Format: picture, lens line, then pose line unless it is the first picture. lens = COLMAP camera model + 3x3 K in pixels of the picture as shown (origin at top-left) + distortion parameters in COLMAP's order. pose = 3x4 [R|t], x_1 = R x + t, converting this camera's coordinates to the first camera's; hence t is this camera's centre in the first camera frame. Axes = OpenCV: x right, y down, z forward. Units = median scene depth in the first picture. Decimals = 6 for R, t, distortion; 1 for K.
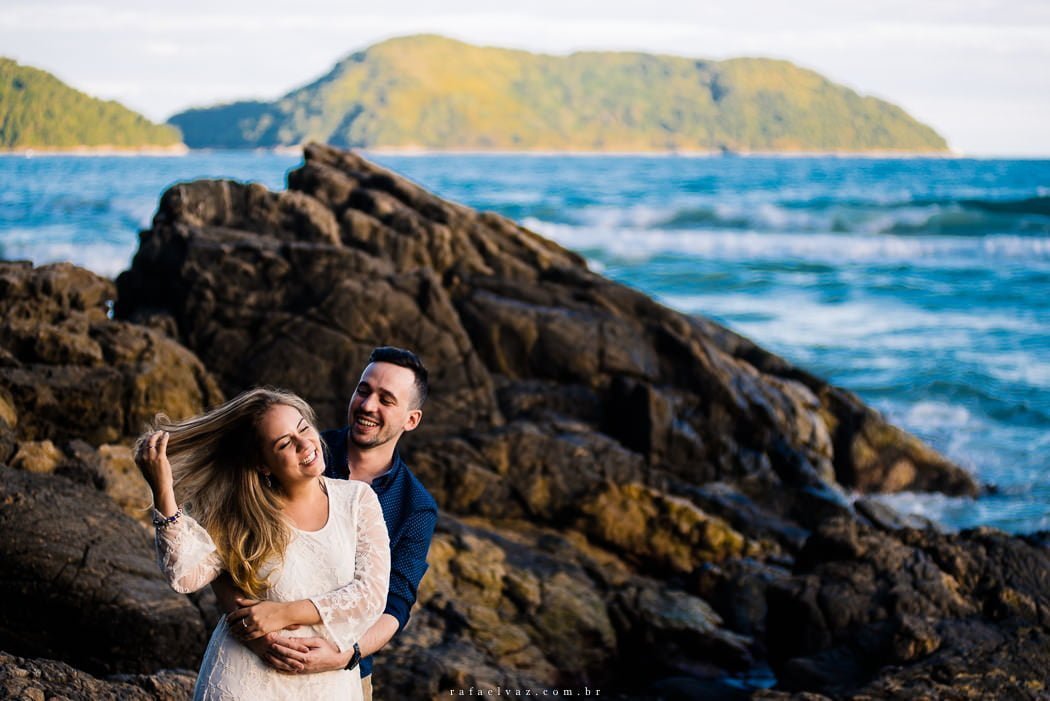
lens RADIAL K [[2885.1, 0, 525.0], [0, 2885.1, 350.5], [0, 0, 1]] dist [-0.131007, -0.509614]
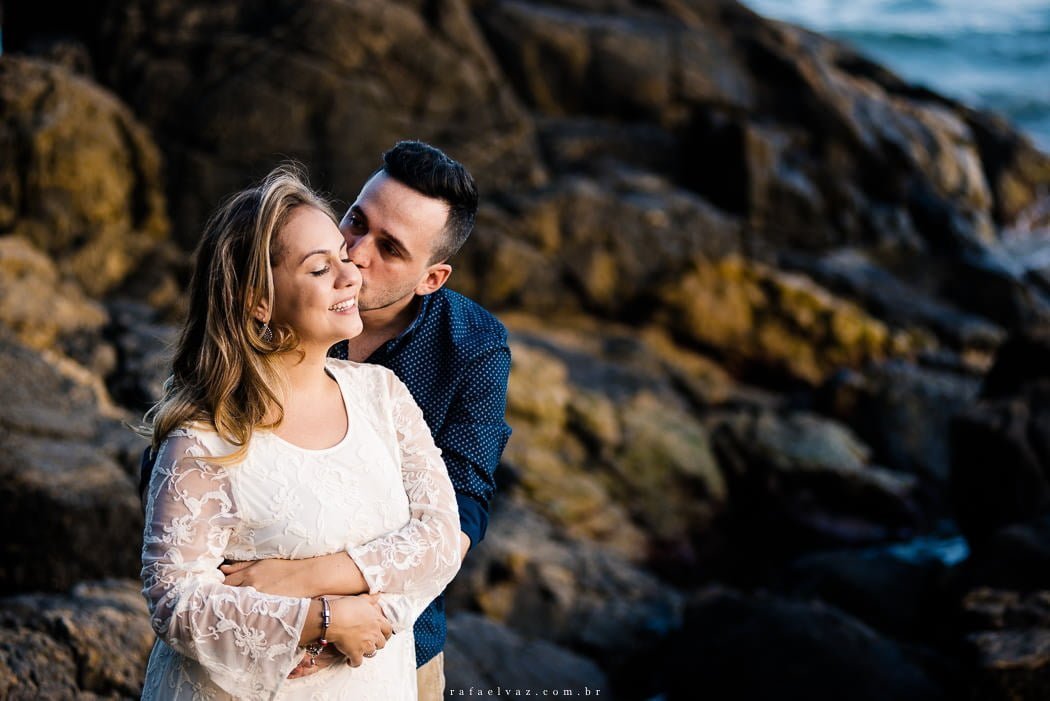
lens RADIAL K [[3478.5, 0, 525.0], [0, 3478.5, 350.5], [0, 0, 1]] dist [0.226706, 1.245496]
pose [[0.999555, -0.029754, -0.001955, -0.013313], [0.029813, 0.995996, 0.084283, -0.006407], [-0.000560, -0.084304, 0.996440, 0.129191]]
